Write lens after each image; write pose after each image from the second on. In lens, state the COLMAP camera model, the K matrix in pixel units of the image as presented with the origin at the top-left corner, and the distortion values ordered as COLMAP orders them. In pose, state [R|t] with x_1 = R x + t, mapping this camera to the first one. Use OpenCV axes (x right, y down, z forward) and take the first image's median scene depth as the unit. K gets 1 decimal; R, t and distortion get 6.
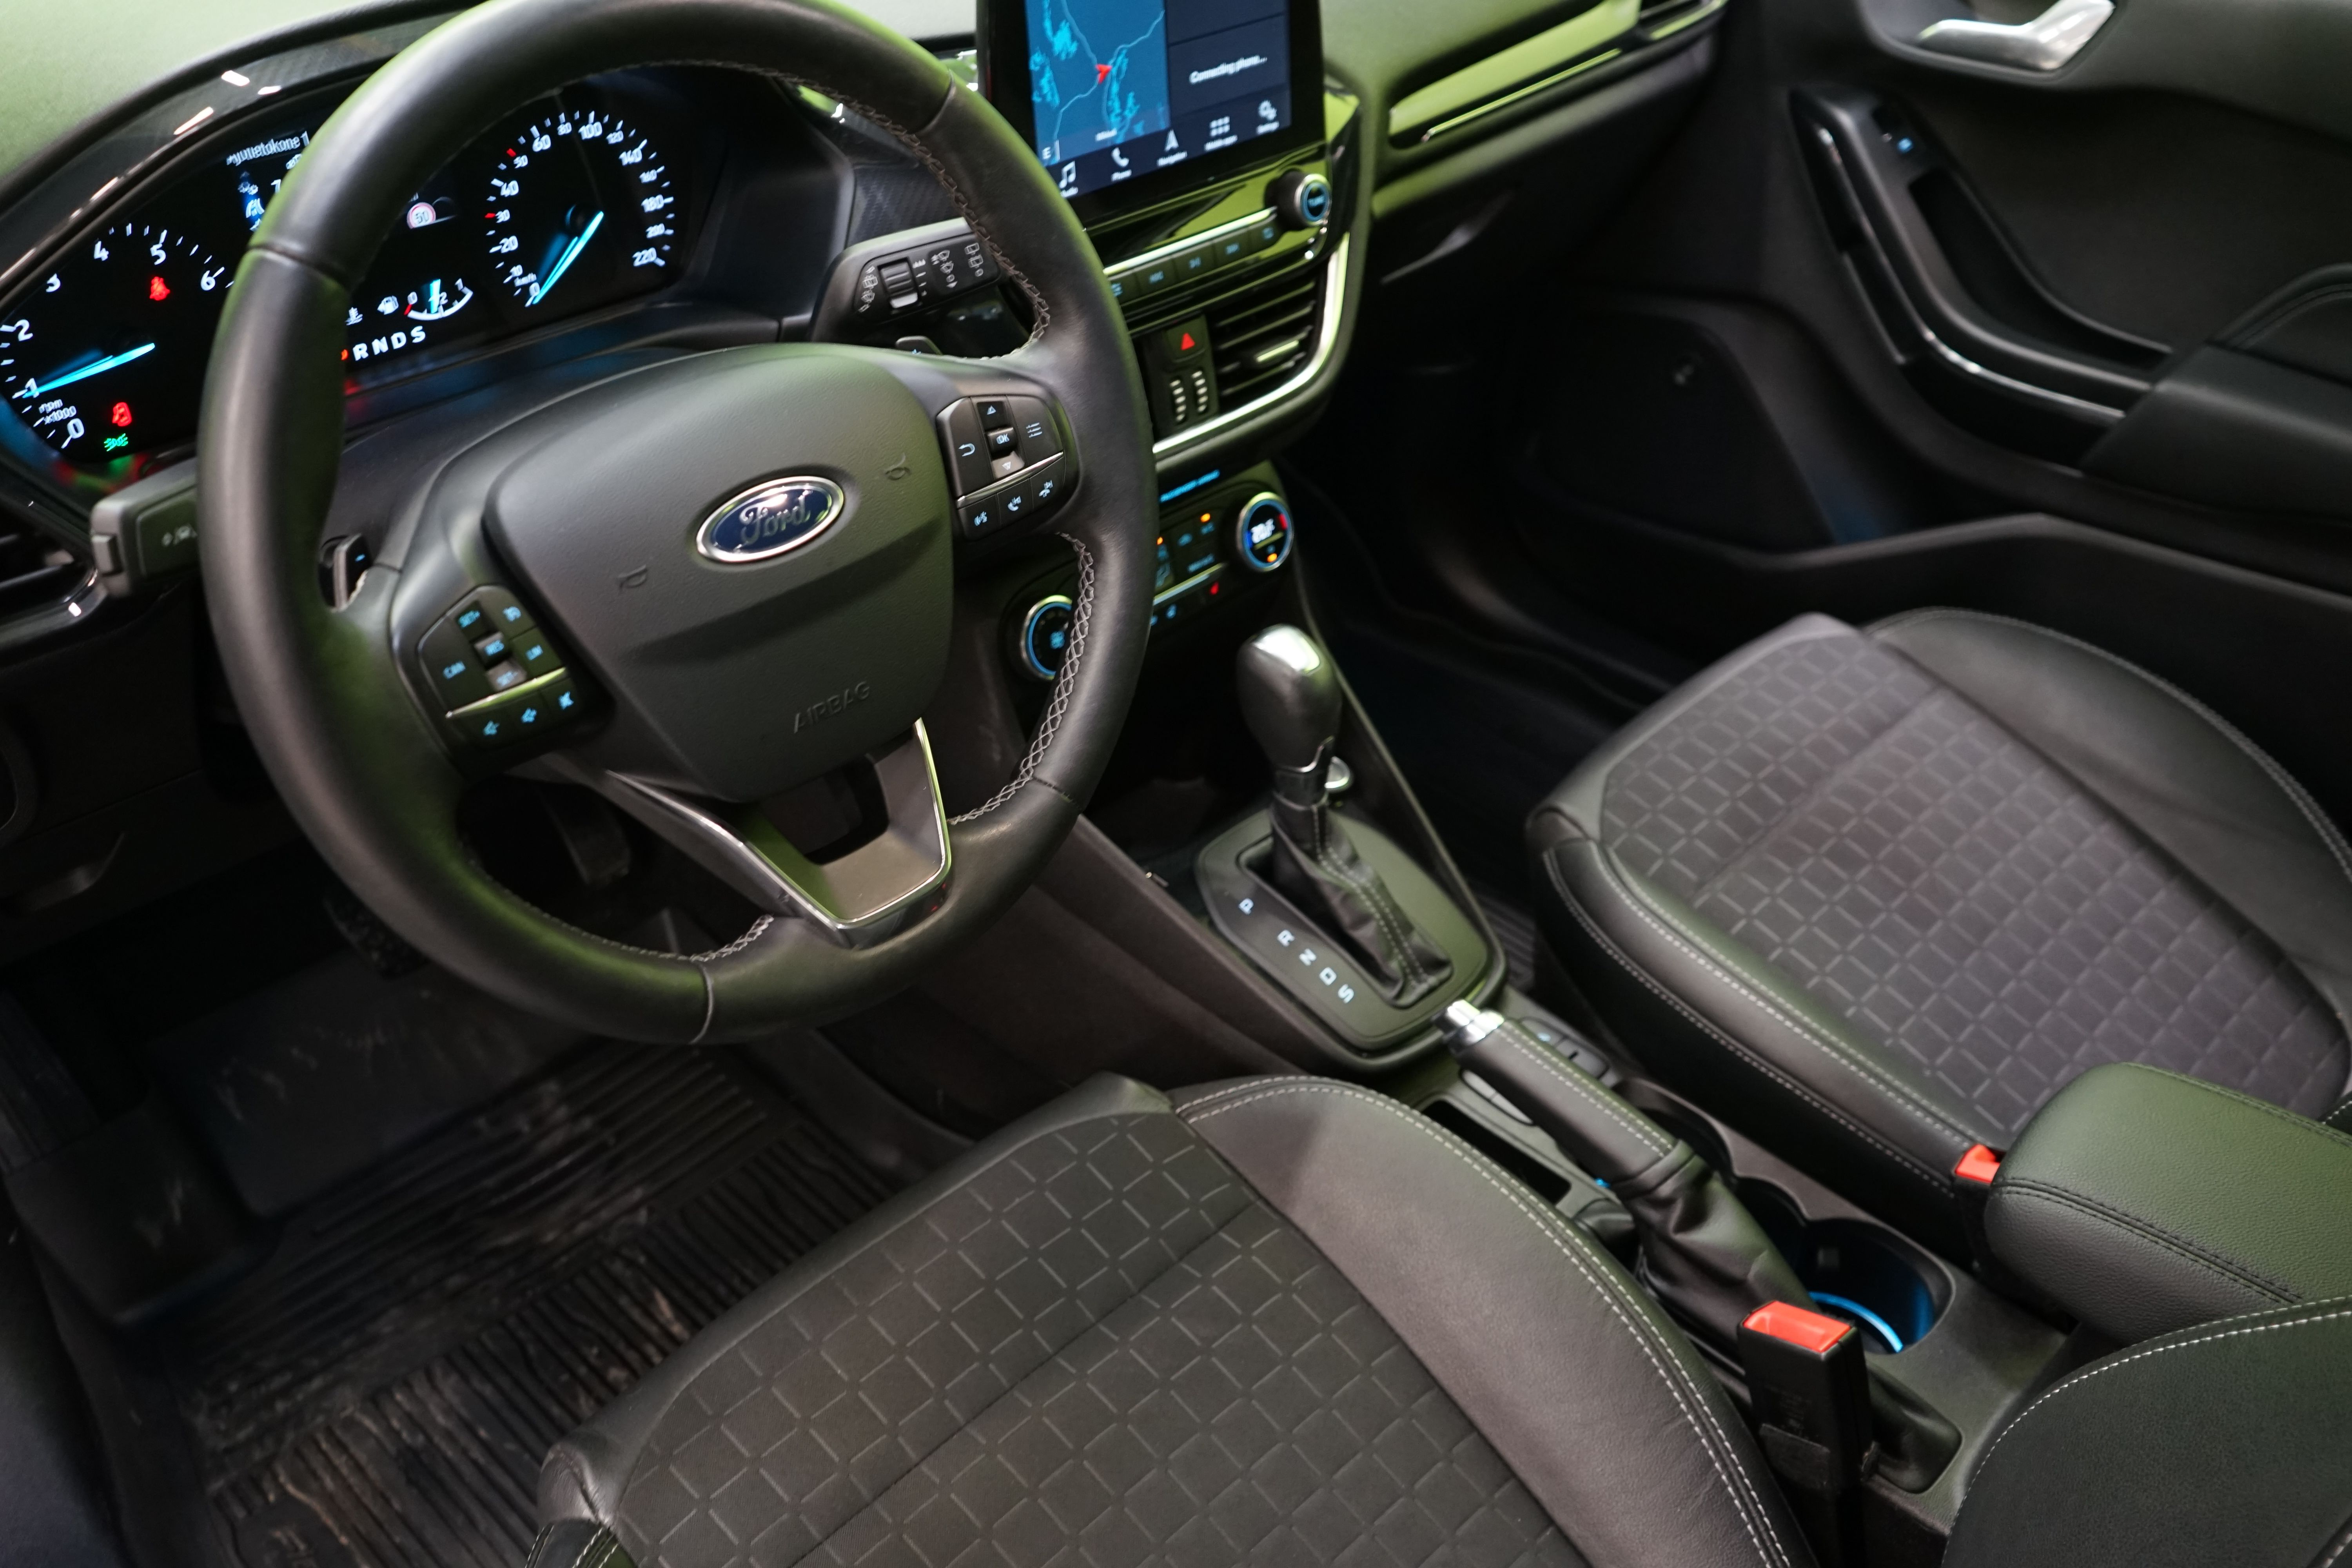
lens RADIAL K [[2067.6, 0, 1182.3], [0, 2067.6, 763.6], [0, 0, 1]] dist [-0.007727, 0.005261]
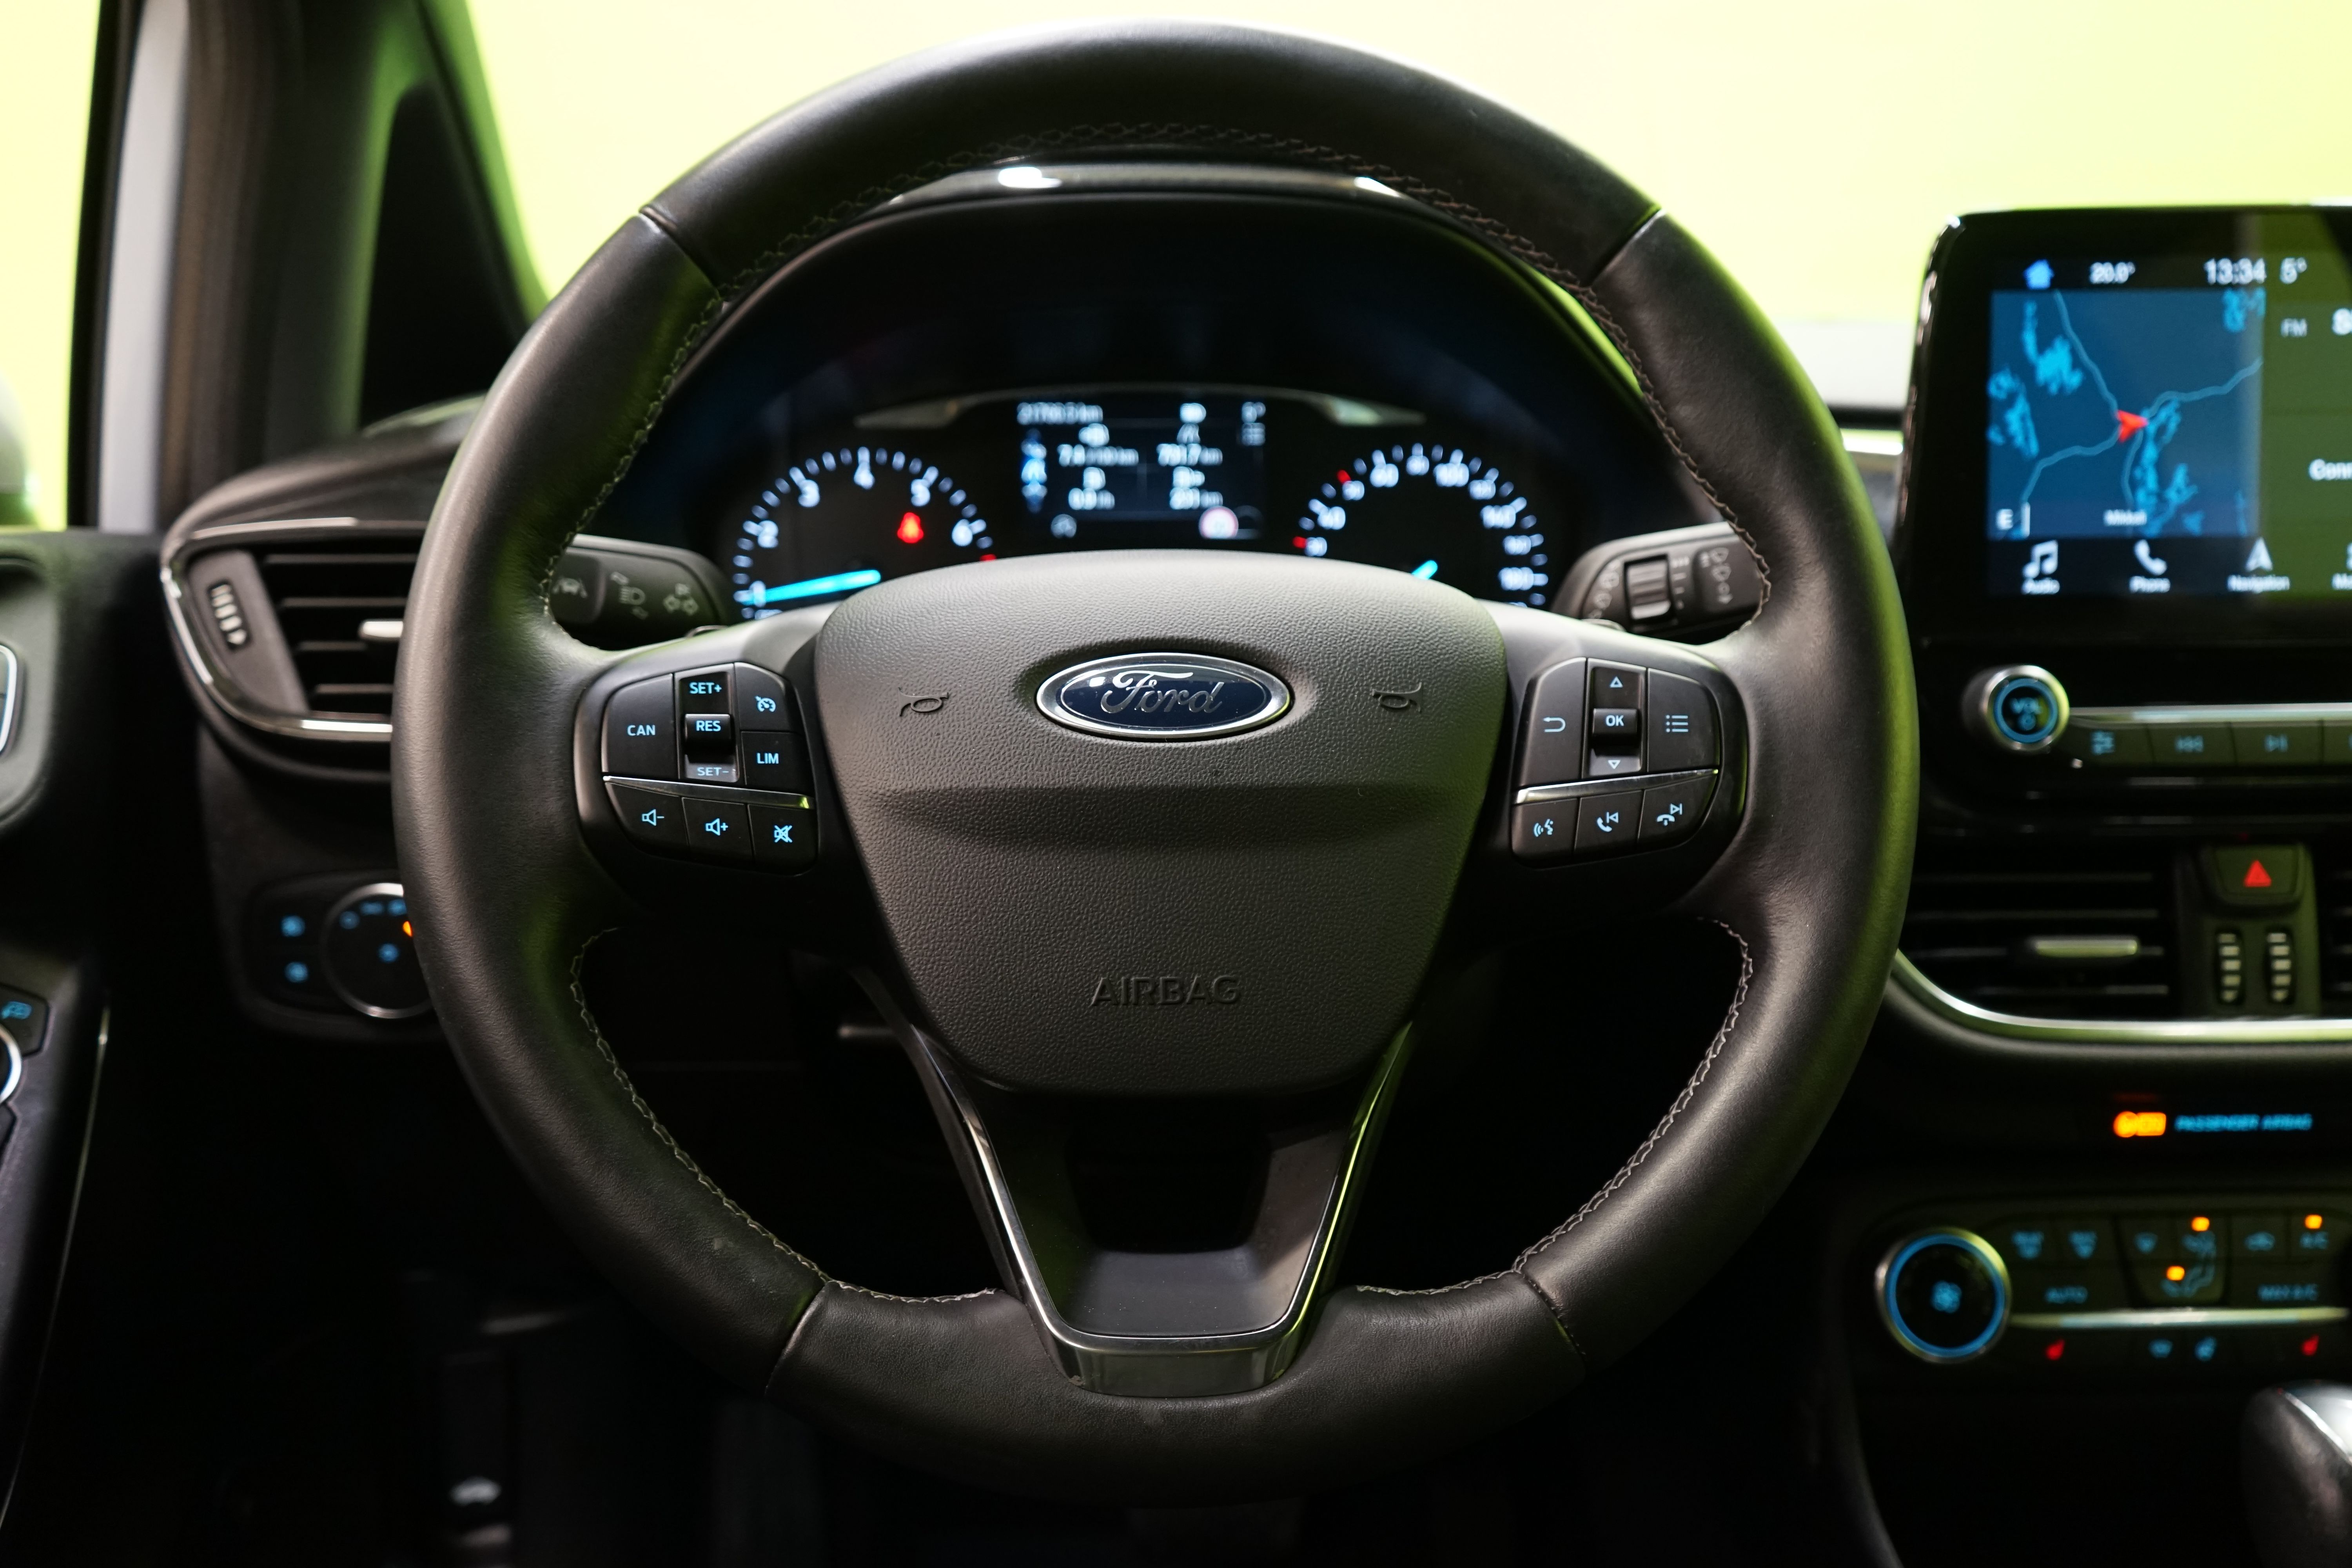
lens RADIAL K [[2078.1, 0, 1187.9], [0, 2078.1, 771.6], [0, 0, 1]] dist [-0.005945, 0.020418]
pose [[0.718917, 0.091551, -0.689041, 0.224072], [-0.380883, 0.881104, -0.280327, 0.074006], [0.581453, 0.463976, 0.668311, 0.431335]]
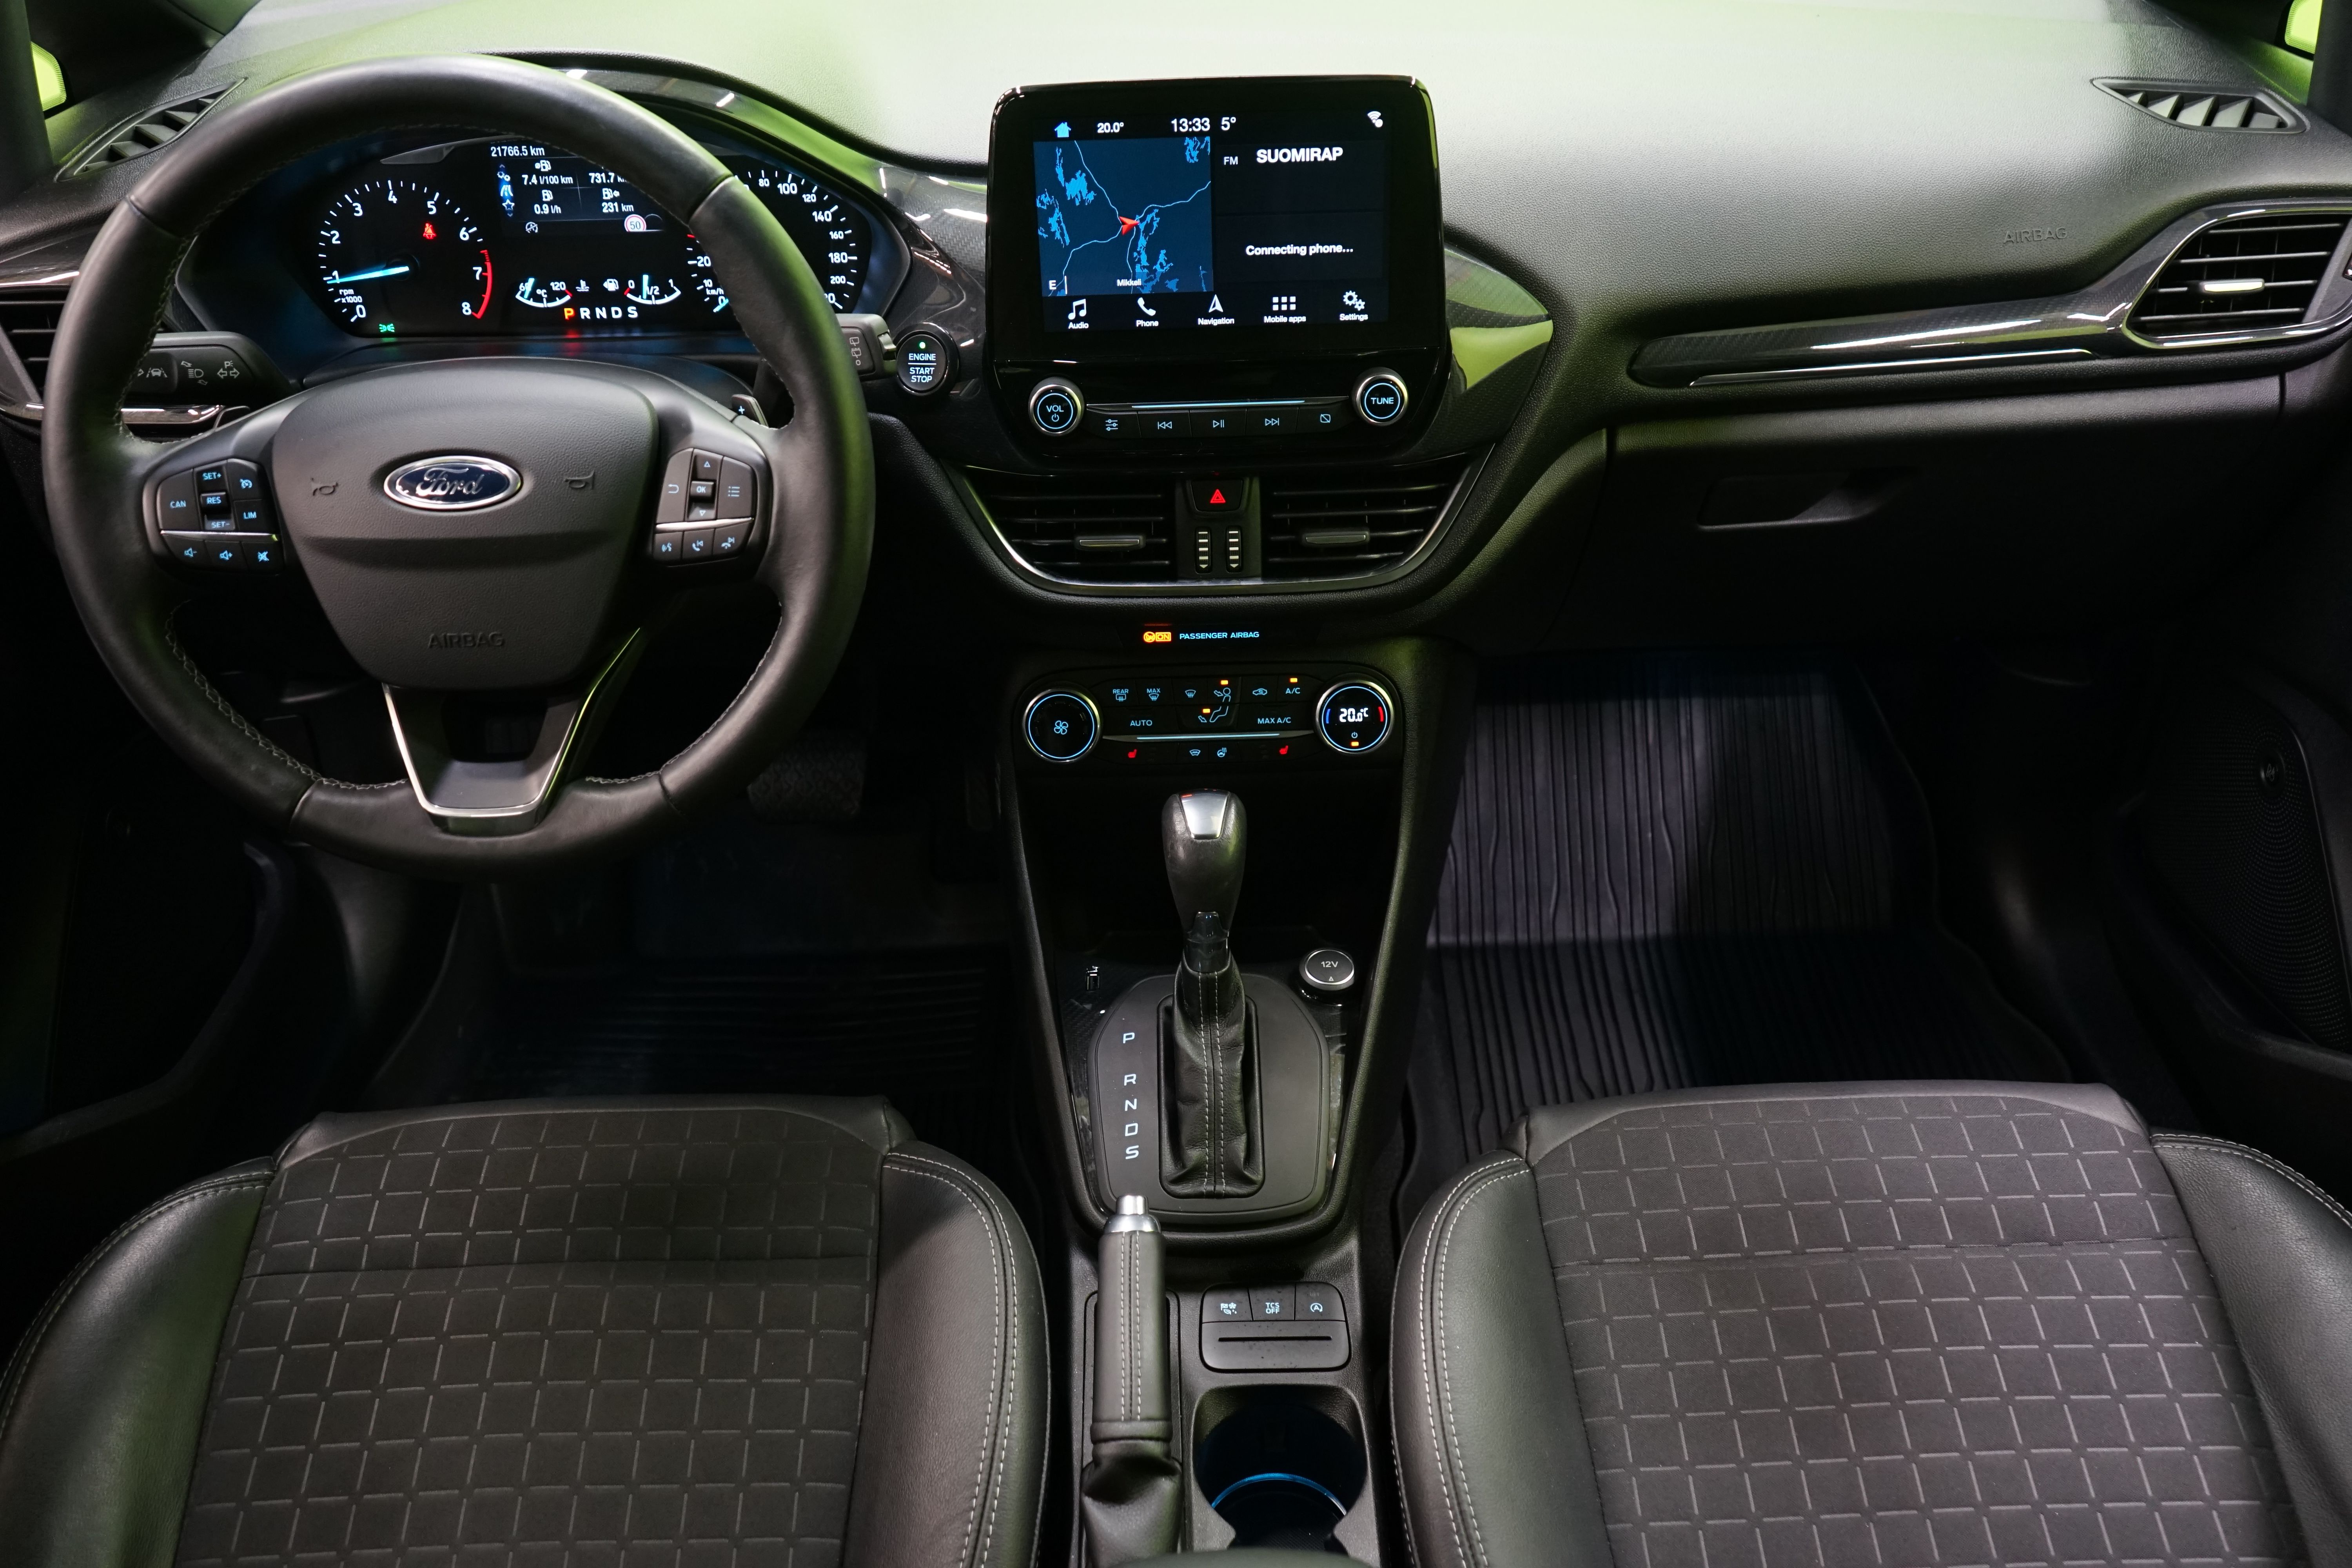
lens RADIAL K [[2078.1, 0, 1187.9], [0, 2078.1, 771.6], [0, 0, 1]] dist [-0.005945, 0.020418]
pose [[0.702423, 0.352125, -0.618555, 0.767226], [-0.376425, 0.921352, 0.097035, -0.195006], [0.604075, 0.164680, 0.779727, 0.233288]]
